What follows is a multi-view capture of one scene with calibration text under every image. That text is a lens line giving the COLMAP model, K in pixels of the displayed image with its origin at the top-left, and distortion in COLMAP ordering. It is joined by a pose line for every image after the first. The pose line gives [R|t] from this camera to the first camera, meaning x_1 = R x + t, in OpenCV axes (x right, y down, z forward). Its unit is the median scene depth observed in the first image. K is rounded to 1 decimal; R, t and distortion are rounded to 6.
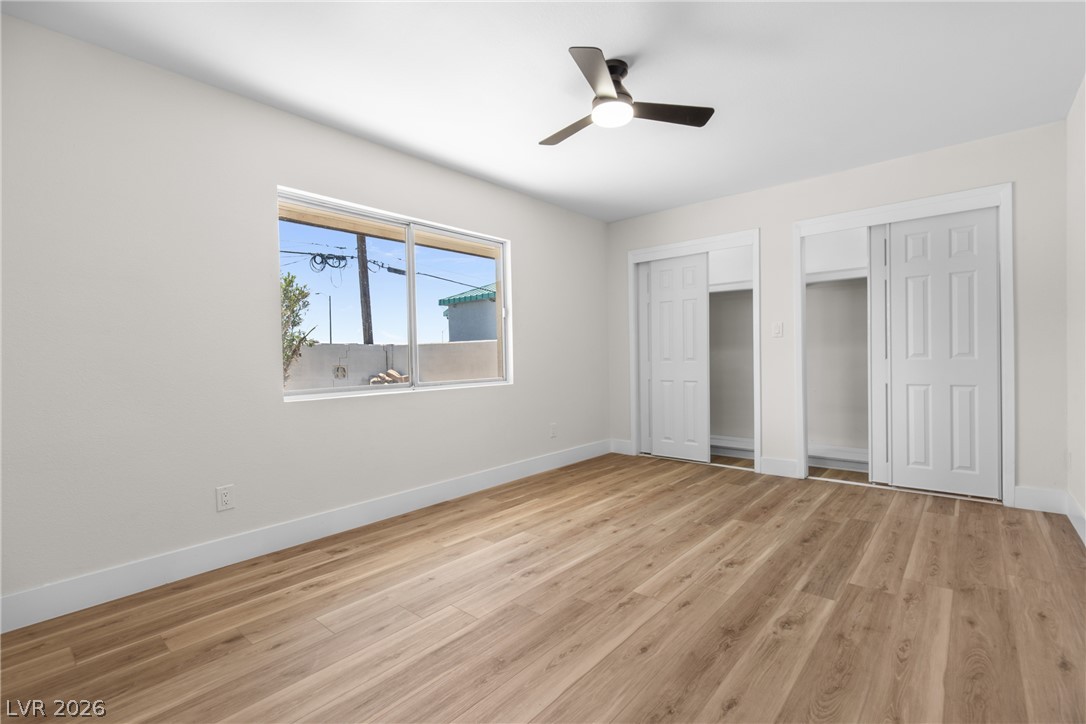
lens RADIAL K [[494.7, 0, 547.6], [0, 494.7, 364.0], [0, 0, 1]] dist [0.010361, -0.000586]
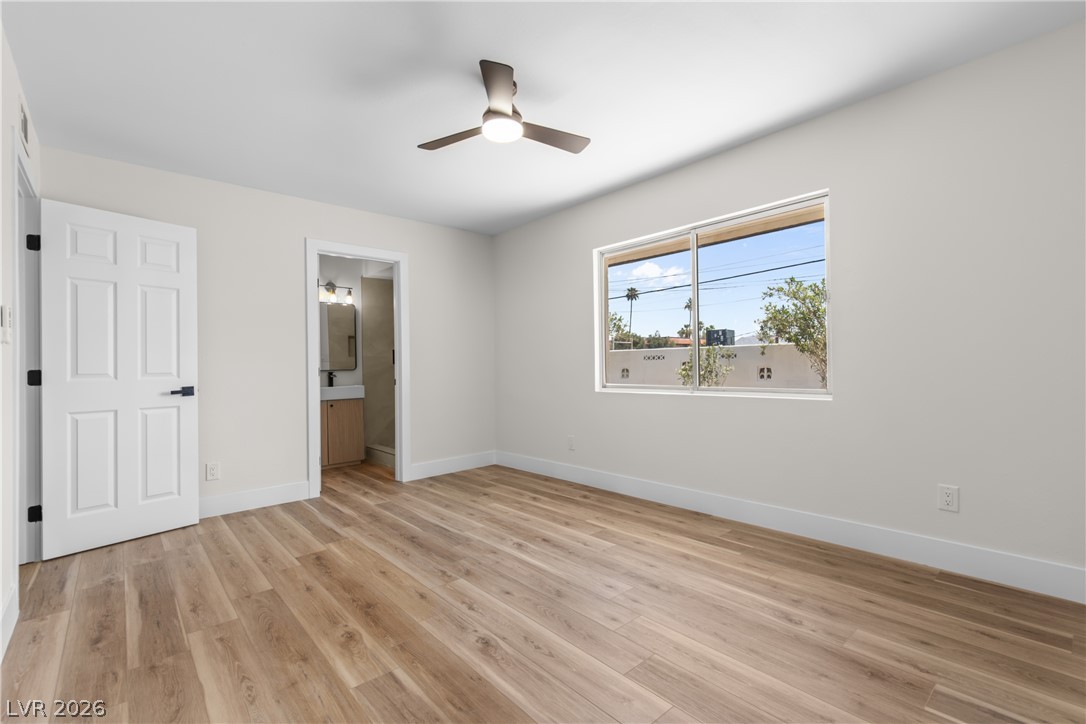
lens RADIAL K [[494.7, 0, 547.6], [0, 494.7, 364.0], [0, 0, 1]] dist [0.010361, -0.000586]
pose [[-0.148007, 0.018860, -0.988806, 1.109482], [0.007224, 0.999812, 0.017989, -0.039968], [0.988960, -0.004480, -0.148116, 1.216302]]
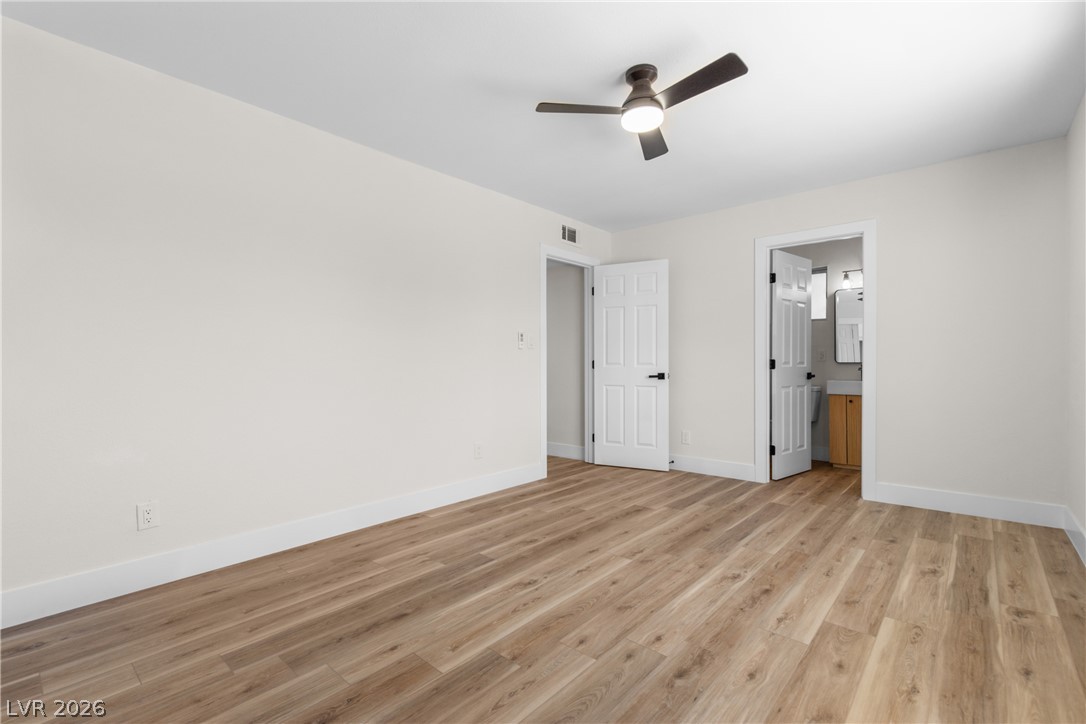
lens RADIAL K [[480.3, 0, 534.4], [0, 480.3, 367.4], [0, 0, 1]] dist [0.008931, -0.000202]
pose [[-0.998958, 0.024738, 0.038347, 0.315138], [0.025663, 0.999387, 0.023824, -0.039630], [-0.037734, 0.024784, -0.998980, 1.936193]]
